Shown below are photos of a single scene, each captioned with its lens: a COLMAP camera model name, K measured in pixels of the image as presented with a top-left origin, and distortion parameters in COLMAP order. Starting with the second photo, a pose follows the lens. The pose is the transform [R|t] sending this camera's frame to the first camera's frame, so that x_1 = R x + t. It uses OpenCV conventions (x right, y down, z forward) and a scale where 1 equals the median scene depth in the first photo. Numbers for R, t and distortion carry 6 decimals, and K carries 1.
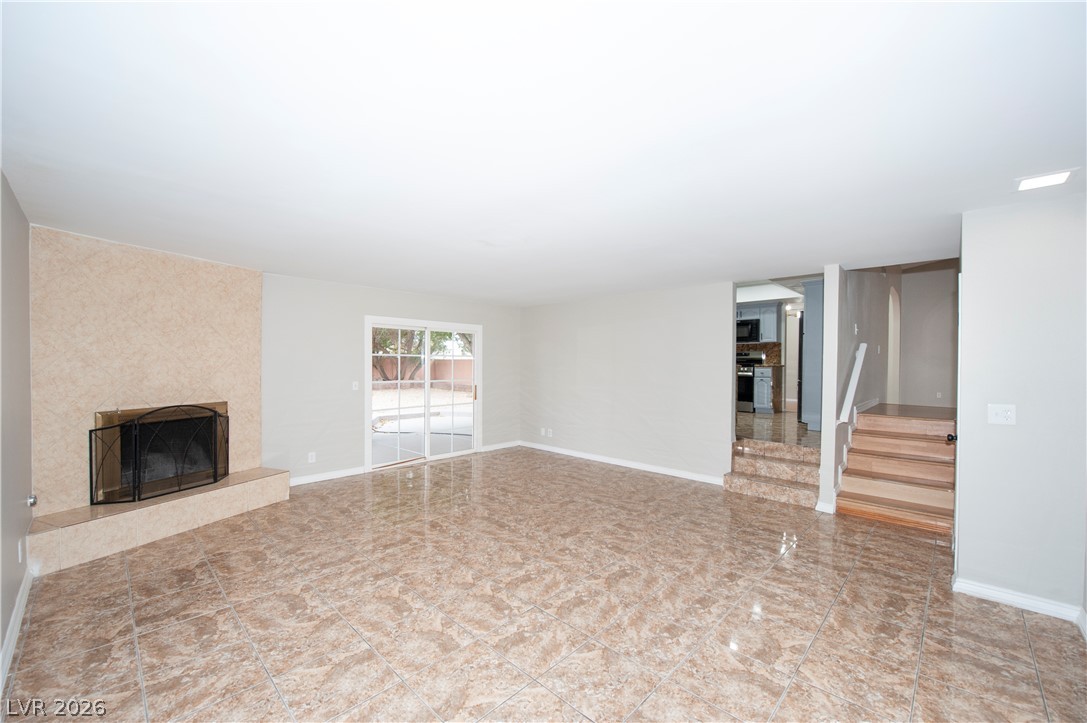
lens RADIAL K [[460.6, 0, 539.9], [0, 460.6, 363.5], [0, 0, 1]] dist [-0.014204, -0.002493]
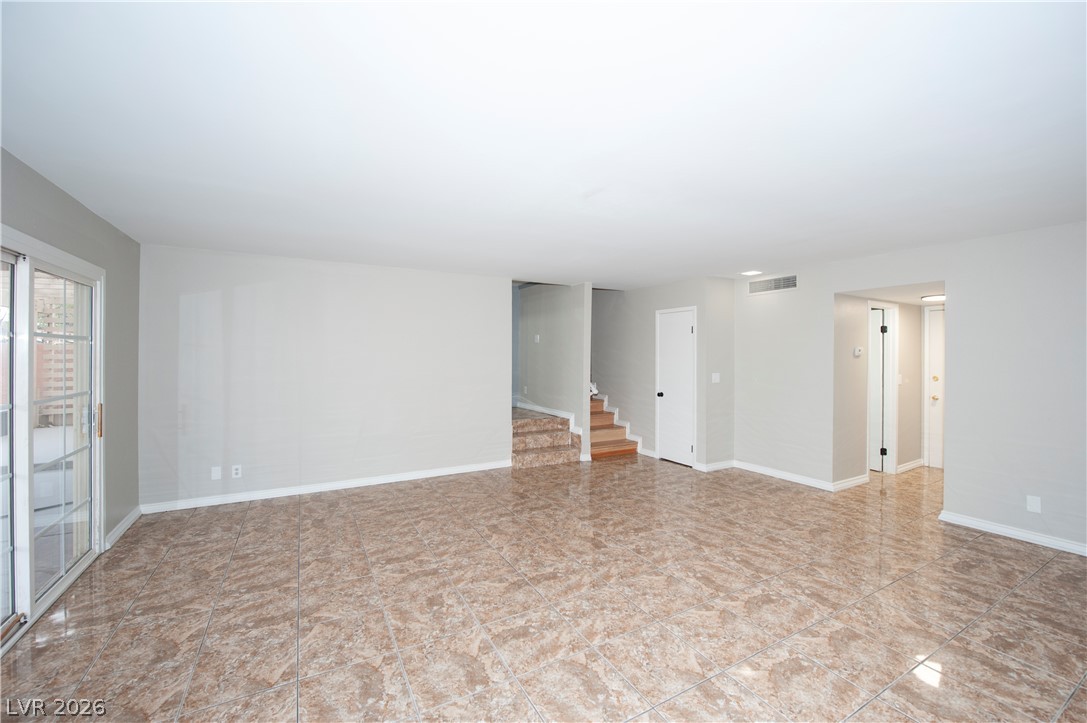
lens RADIAL K [[460.6, 0, 542.7], [0, 460.6, 355.9], [0, 0, 1]] dist [-0.014204, -0.002493]
pose [[0.245225, -0.011804, 0.969394, -0.844900], [0.000387, 0.999927, 0.012078, -0.007621], [-0.969466, -0.002587, 0.245211, 0.894764]]
